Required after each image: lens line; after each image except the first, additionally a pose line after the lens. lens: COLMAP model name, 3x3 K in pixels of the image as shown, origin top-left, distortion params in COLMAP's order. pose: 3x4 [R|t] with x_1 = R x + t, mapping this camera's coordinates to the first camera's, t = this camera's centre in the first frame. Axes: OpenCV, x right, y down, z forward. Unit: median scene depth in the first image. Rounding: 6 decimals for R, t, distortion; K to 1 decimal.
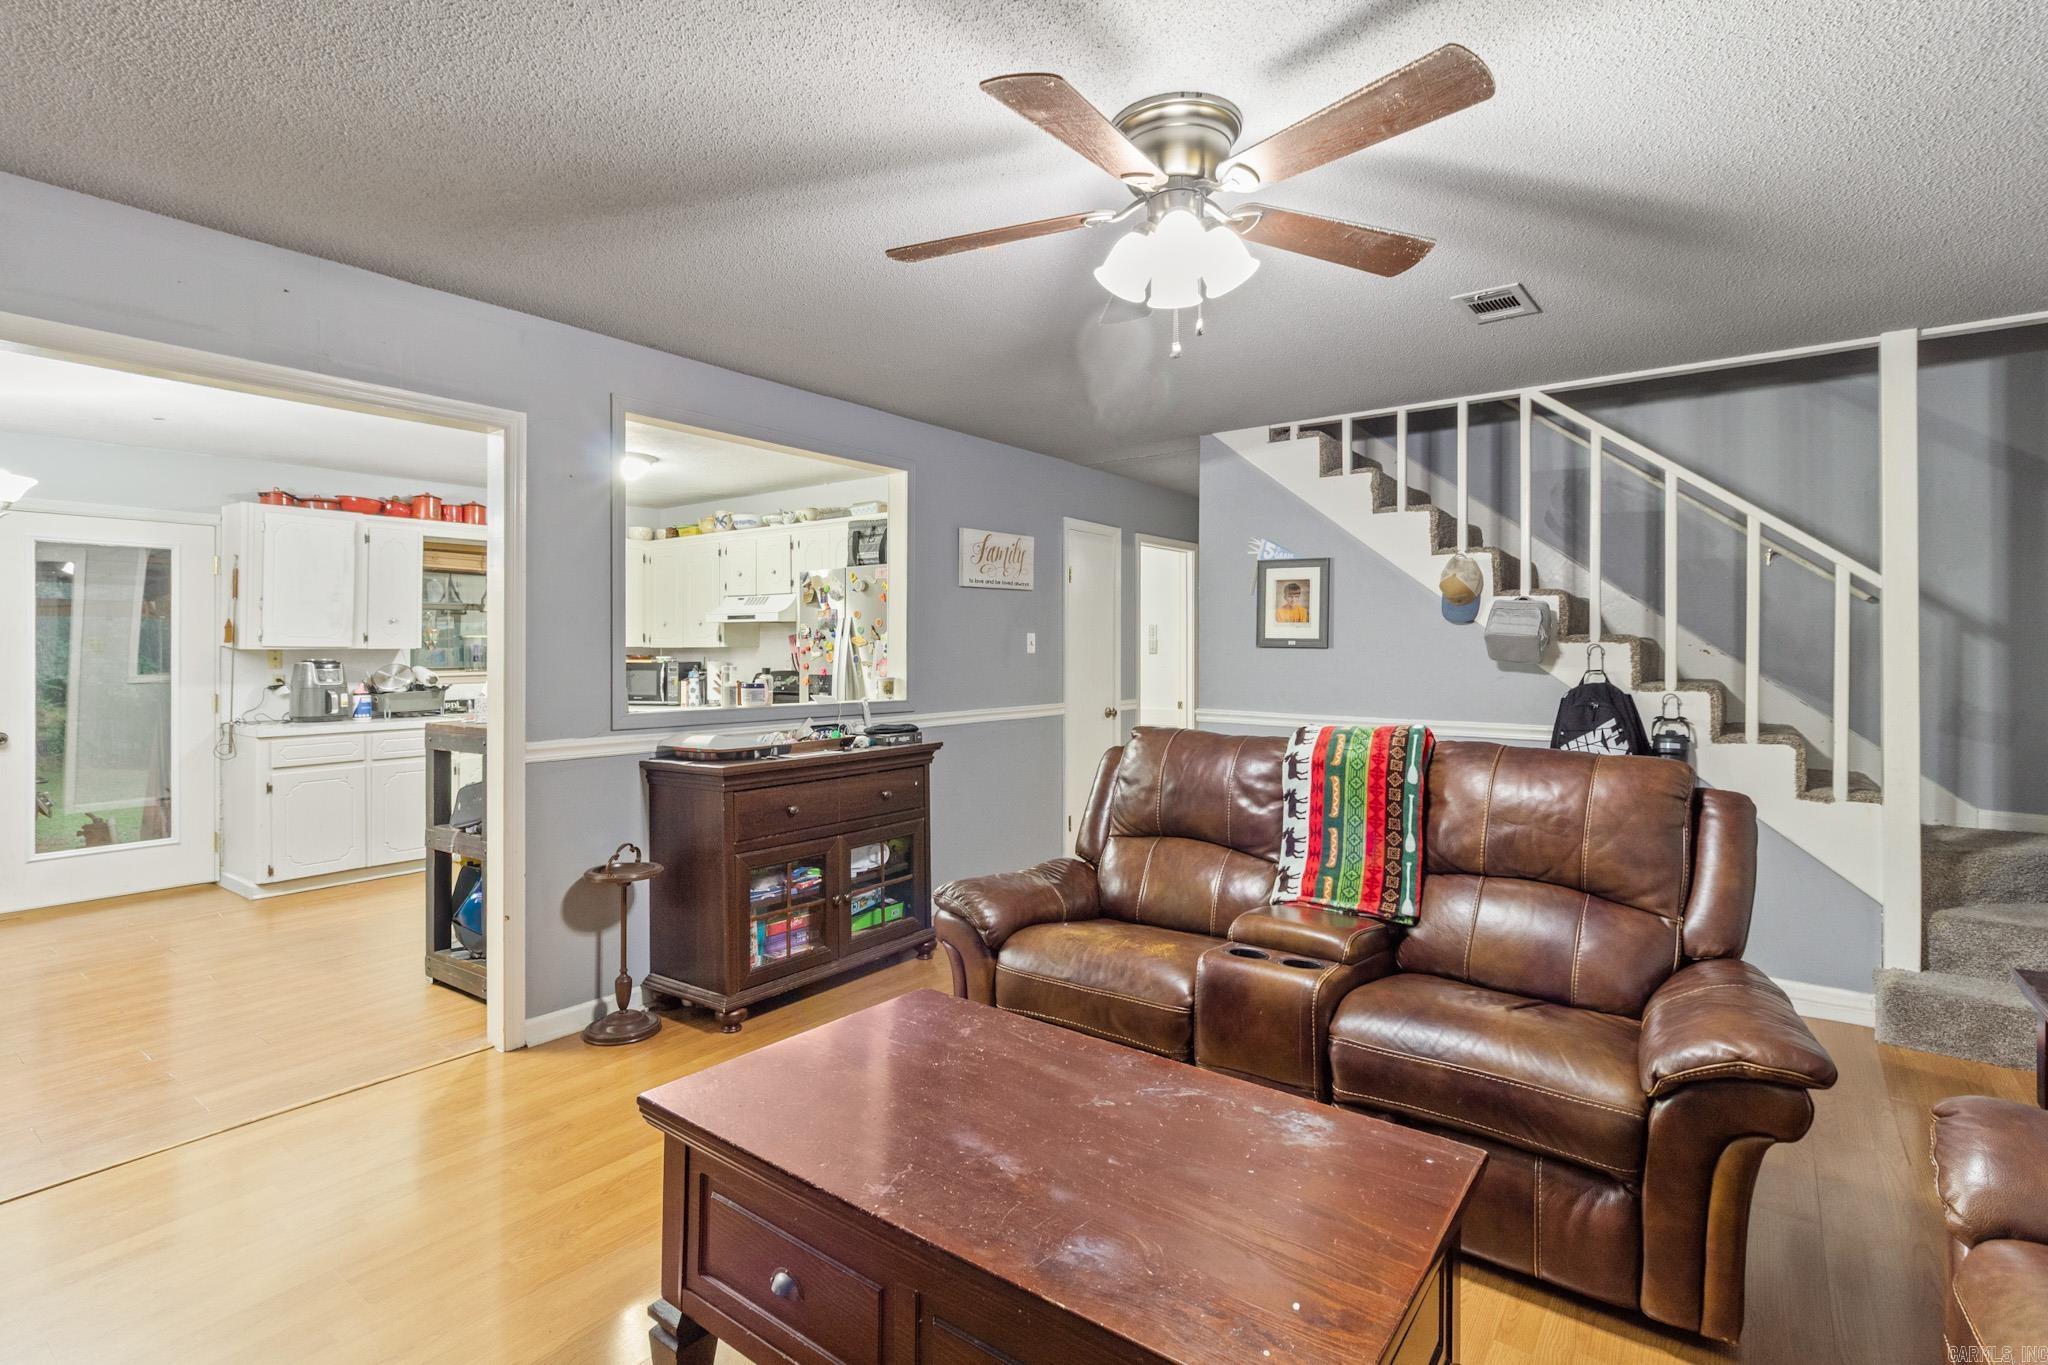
lens RADIAL K [[947.1, 0, 1028.3], [0, 947.1, 670.6], [0, 0, 1]] dist [-0.001959, -0.000890]
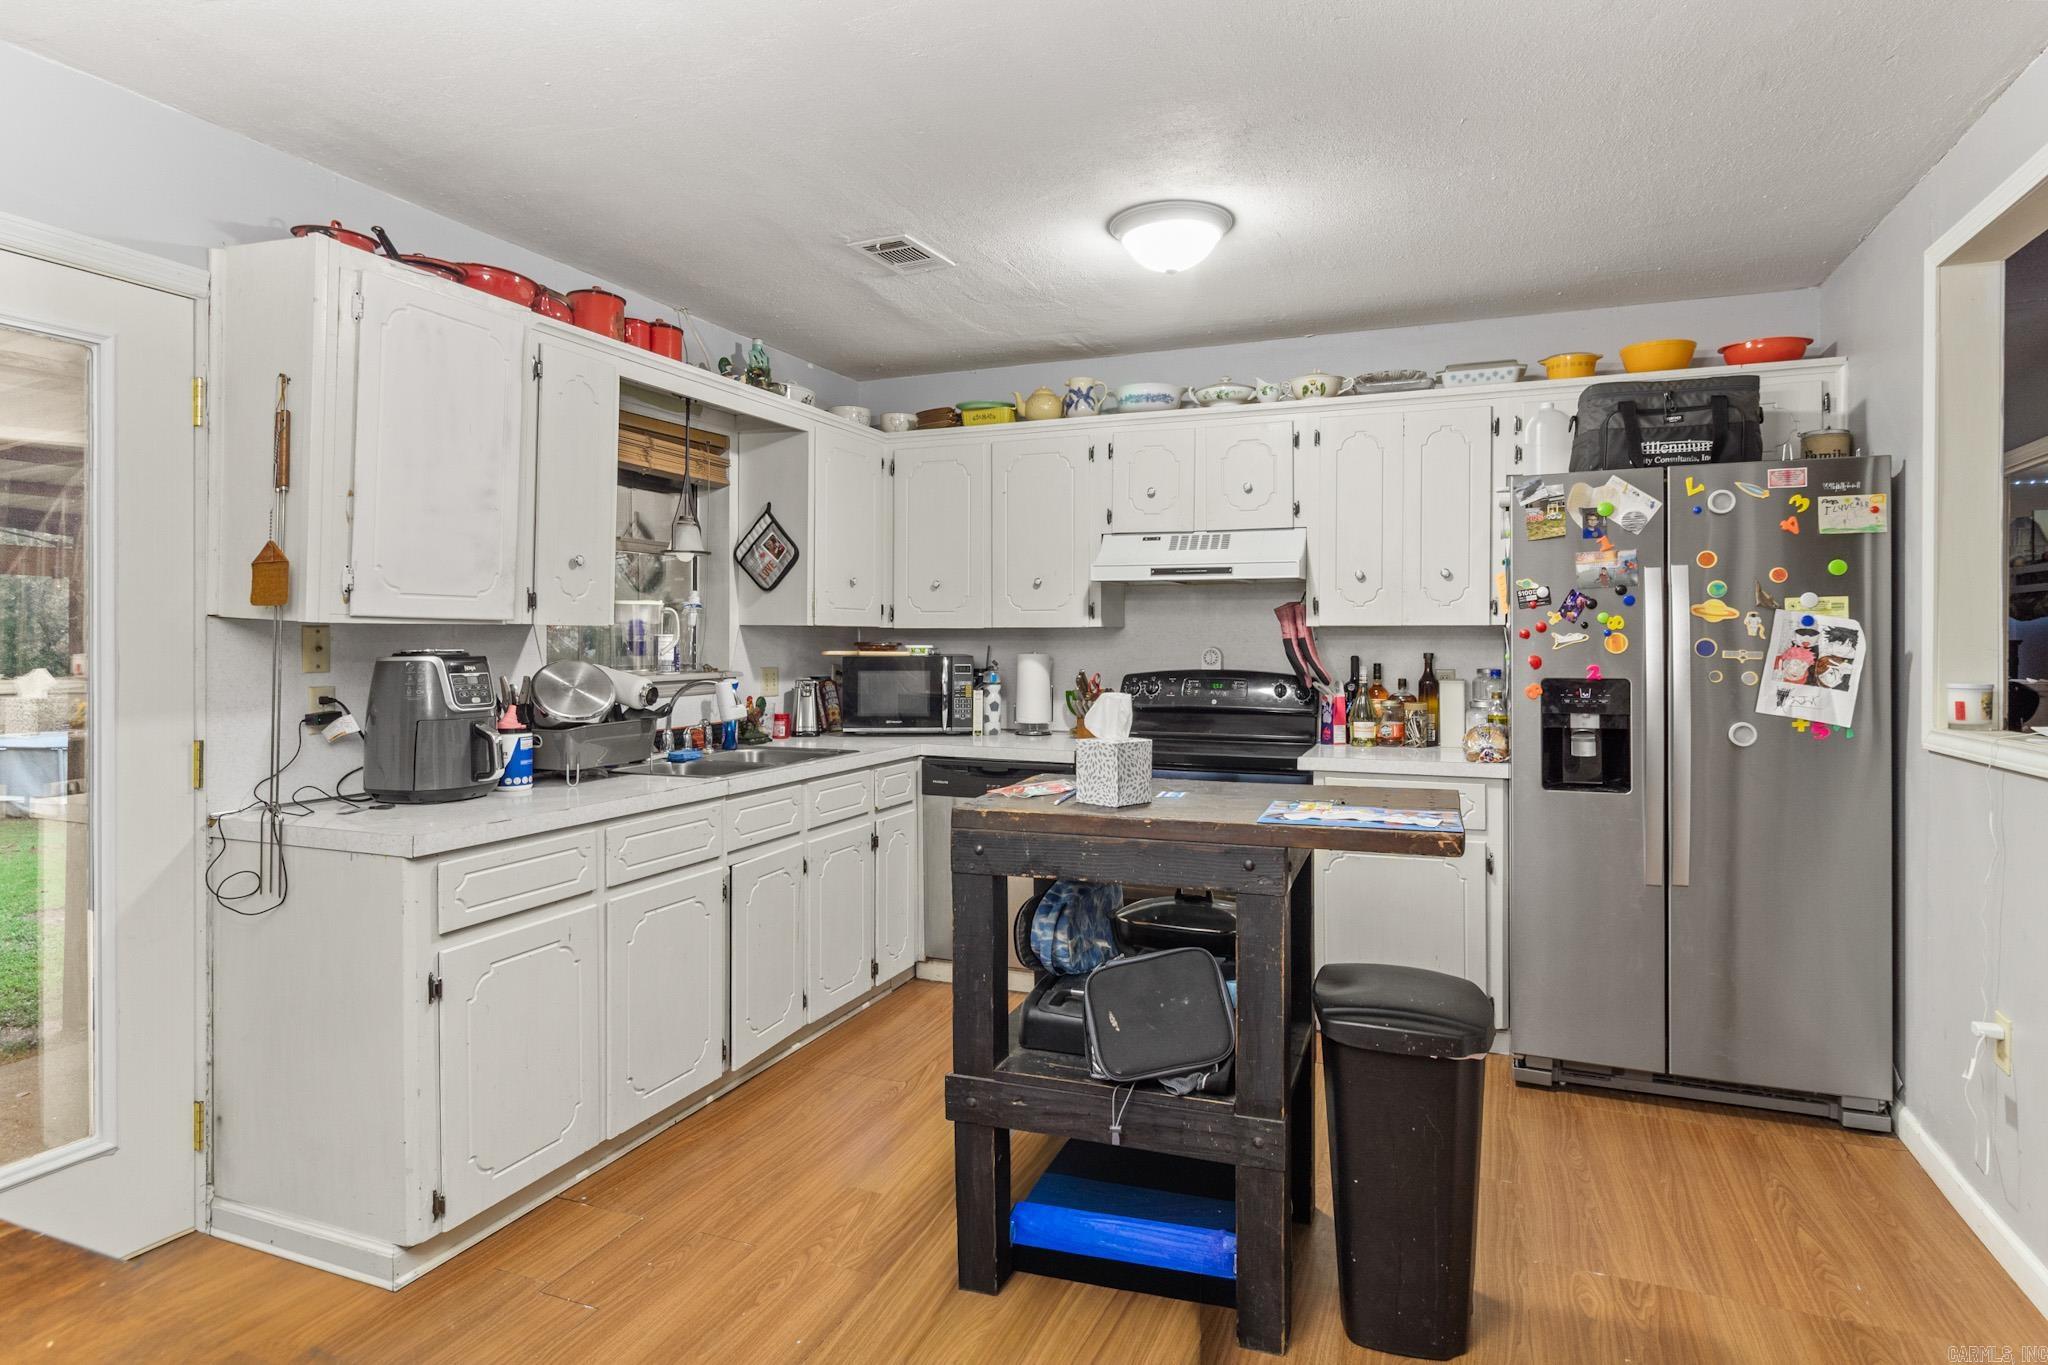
lens RADIAL K [[1114.2, 0, 1020.6], [0, 1114.2, 670.1], [0, 0, 1]] dist [0.001303, -0.000404]
pose [[0.969324, -0.005069, 0.245735, -0.610090], [0.004138, 0.999982, 0.004305, -0.003684], [-0.245753, -0.003156, 0.969327, 0.453677]]
